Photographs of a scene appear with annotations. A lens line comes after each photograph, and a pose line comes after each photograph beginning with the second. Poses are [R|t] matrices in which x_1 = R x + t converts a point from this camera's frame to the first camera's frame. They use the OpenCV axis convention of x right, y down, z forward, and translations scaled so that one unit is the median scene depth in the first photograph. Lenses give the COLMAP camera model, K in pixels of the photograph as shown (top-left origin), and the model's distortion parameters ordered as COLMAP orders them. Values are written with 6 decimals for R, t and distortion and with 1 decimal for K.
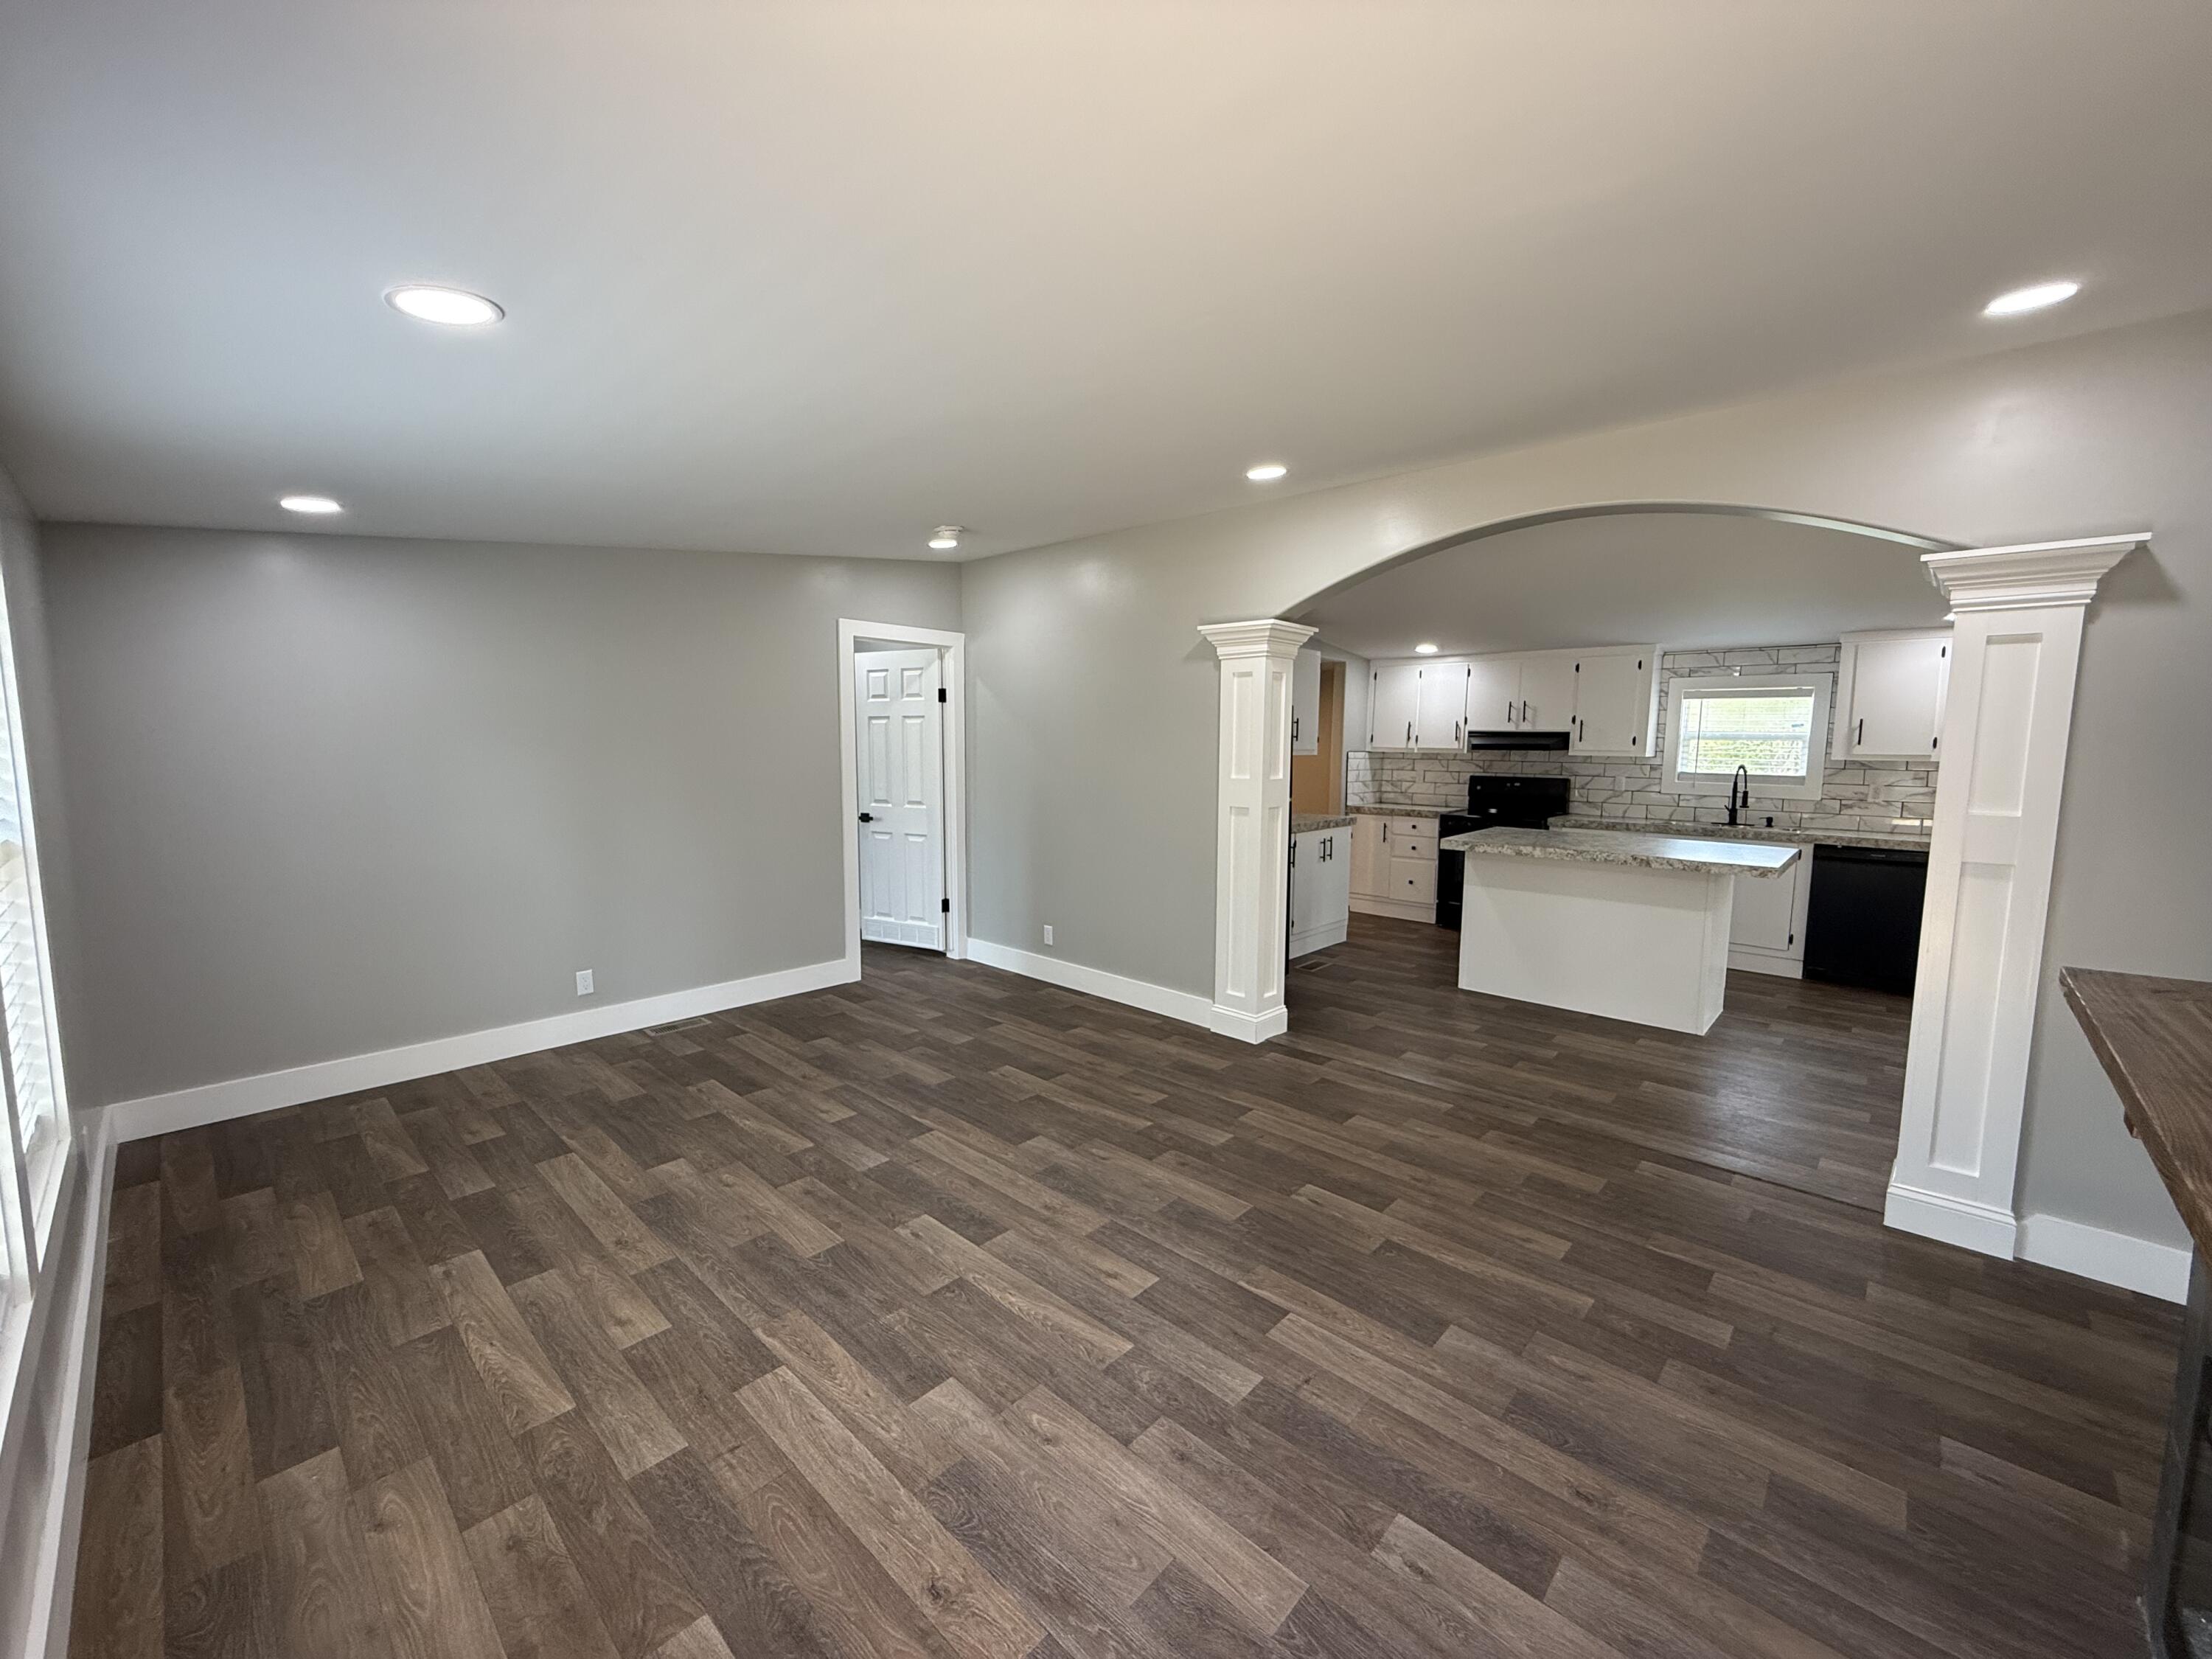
lens RADIAL K [[881.3, 0, 1099.3], [0, 881.3, 830.1], [0, 0, 1]] dist [0.000862, -0.000036]
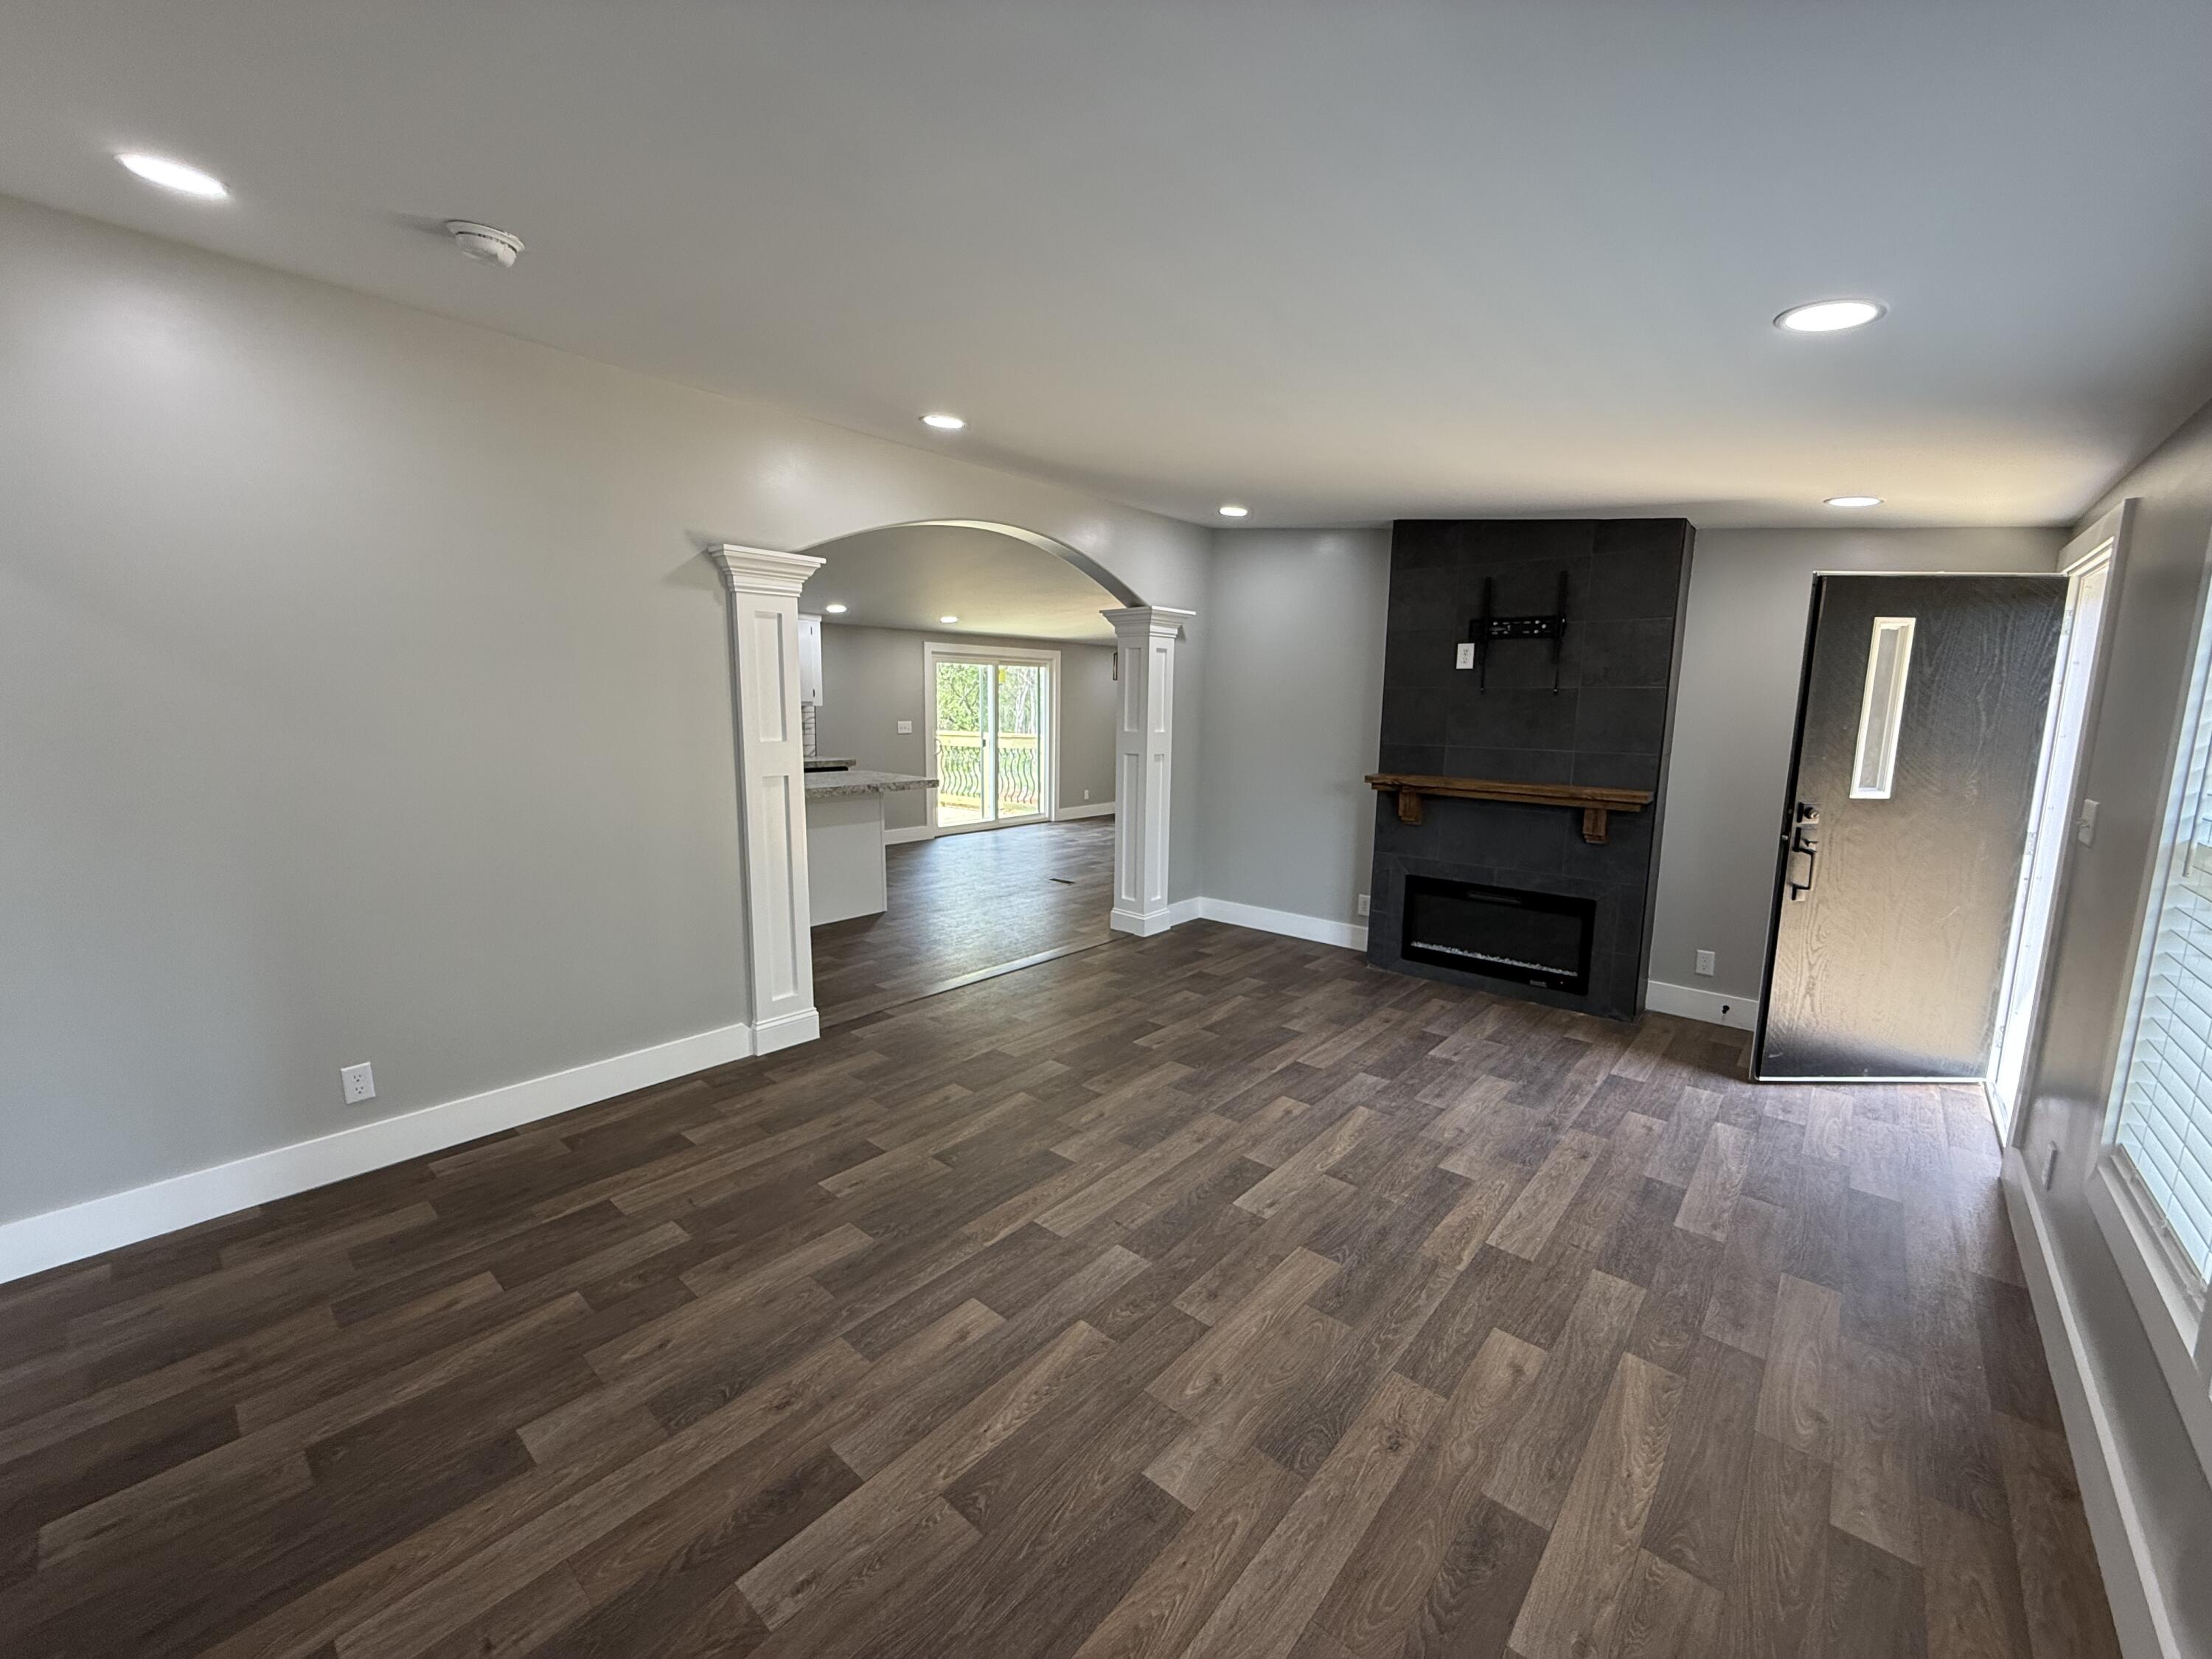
lens RADIAL K [[881.3, 0, 1099.3], [0, 881.3, 830.1], [0, 0, 1]] dist [0.000862, -0.000036]
pose [[-0.036222, -0.156271, 0.987050, -0.644465], [0.089924, 0.983182, 0.158958, -0.076159], [-0.995290, 0.094517, -0.021561, 0.677752]]
